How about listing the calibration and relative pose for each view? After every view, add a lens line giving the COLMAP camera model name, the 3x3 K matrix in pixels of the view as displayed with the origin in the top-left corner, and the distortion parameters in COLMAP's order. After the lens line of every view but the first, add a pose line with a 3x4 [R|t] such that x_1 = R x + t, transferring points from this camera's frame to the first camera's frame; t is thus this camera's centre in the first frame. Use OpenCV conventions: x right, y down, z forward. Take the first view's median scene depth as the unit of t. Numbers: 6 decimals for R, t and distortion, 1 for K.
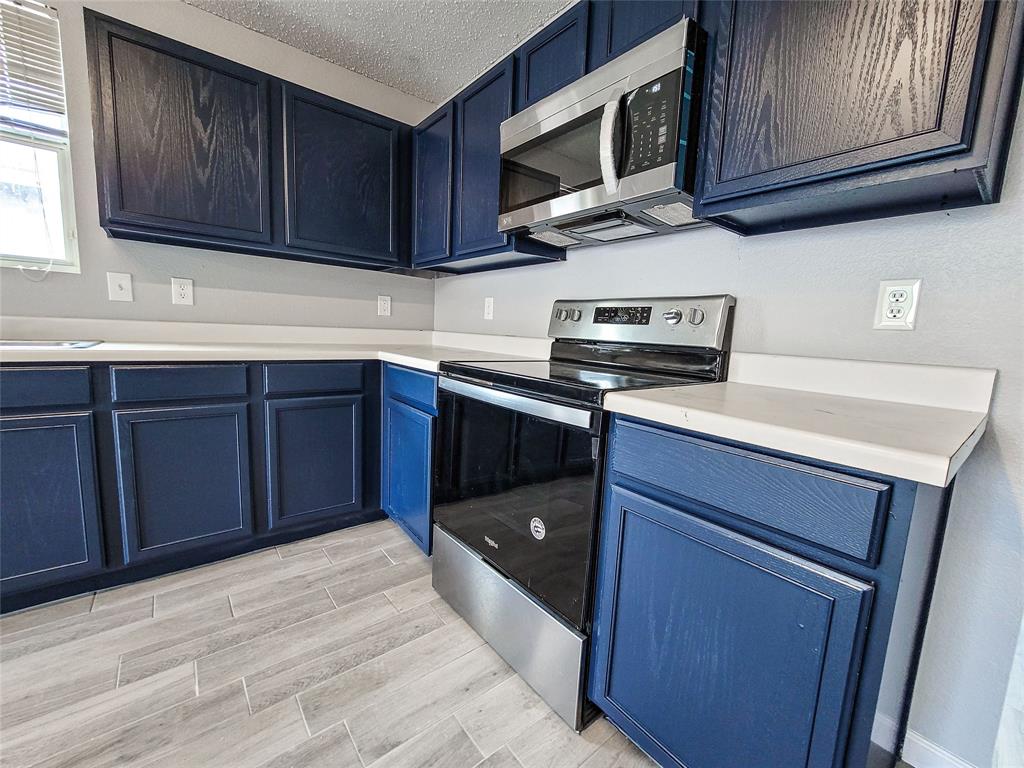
lens RADIAL K [[419.8, 0, 511.3], [0, 419.8, 382.5], [0, 0, 1]] dist [-0.002966, -0.000288]
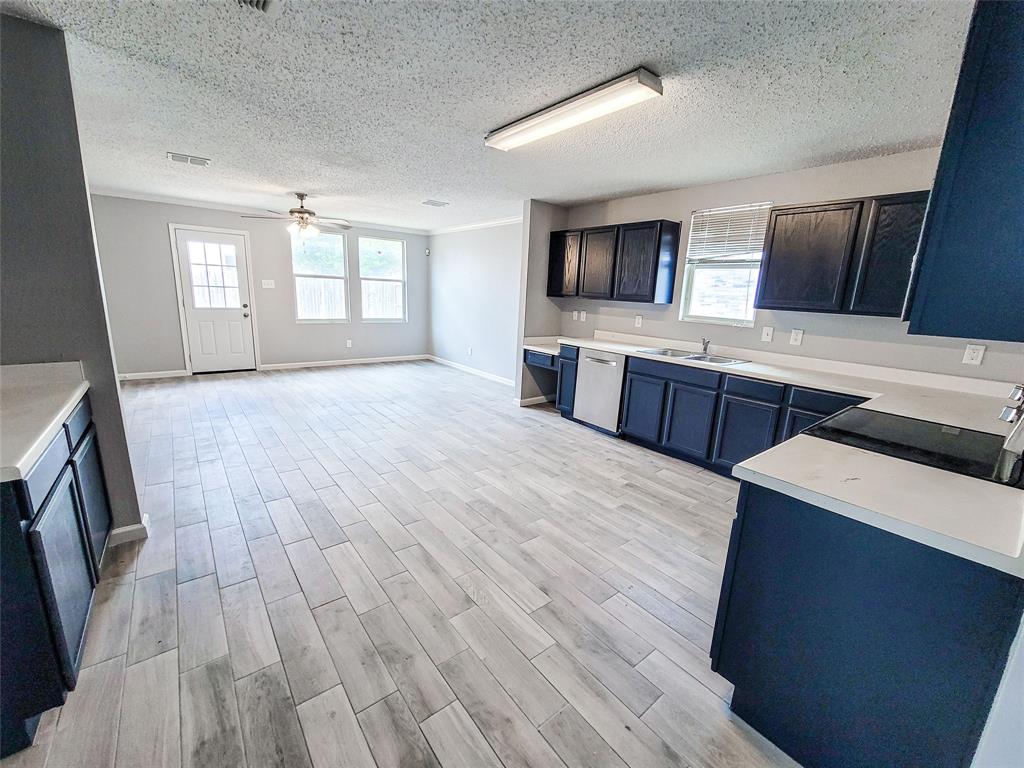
lens RADIAL K [[419.8, 0, 513.1], [0, 419.8, 382.5], [0, 0, 1]] dist [-0.002966, -0.000288]
pose [[-0.004667, 0.176383, -0.984310, 1.331604], [-0.167322, 0.970307, 0.174667, -0.207562], [0.985891, 0.165511, 0.024985, -0.190618]]
